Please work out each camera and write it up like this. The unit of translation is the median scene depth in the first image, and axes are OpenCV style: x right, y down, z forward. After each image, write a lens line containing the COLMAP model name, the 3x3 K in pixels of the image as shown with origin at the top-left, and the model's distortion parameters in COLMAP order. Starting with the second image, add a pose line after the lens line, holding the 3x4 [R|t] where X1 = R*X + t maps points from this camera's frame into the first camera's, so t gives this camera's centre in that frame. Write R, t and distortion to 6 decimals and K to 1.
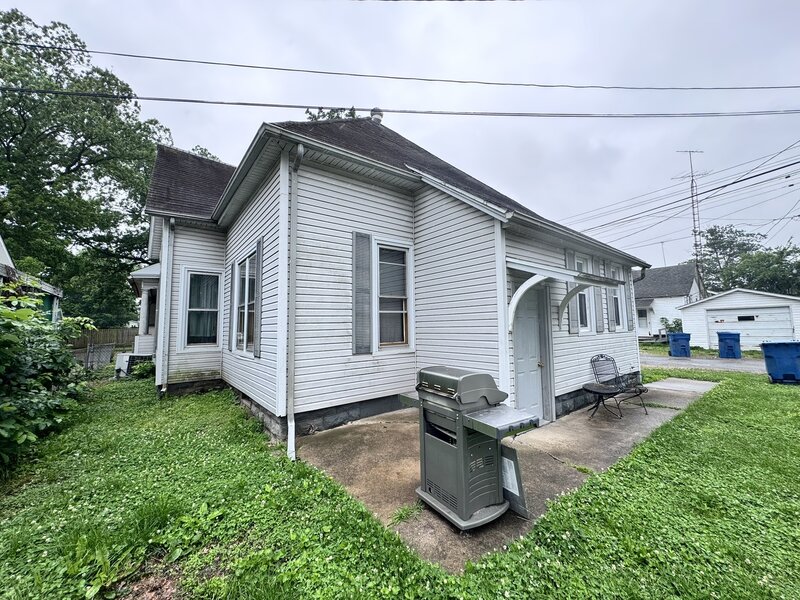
lens RADIAL K [[318.6, 0, 399.9], [0, 318.6, 300.4], [0, 0, 1]] dist [-0.000257, 0.000736]
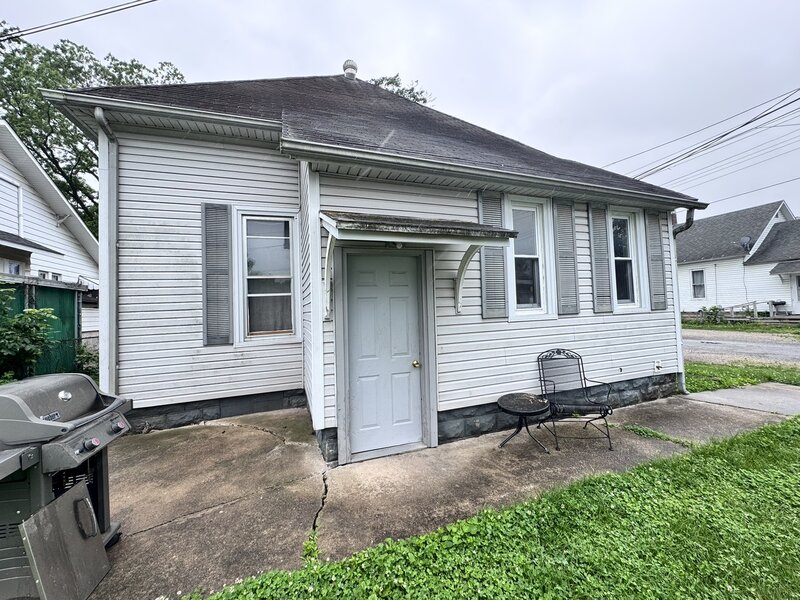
lens RADIAL K [[318.6, 0, 402.9], [0, 318.6, 299.0], [0, 0, 1]] dist [-0.000257, 0.000736]
pose [[0.949966, -0.028359, -0.311062, 0.630305], [0.046429, 0.997627, 0.050841, 0.022725], [0.308882, -0.062739, 0.949029, 0.339960]]
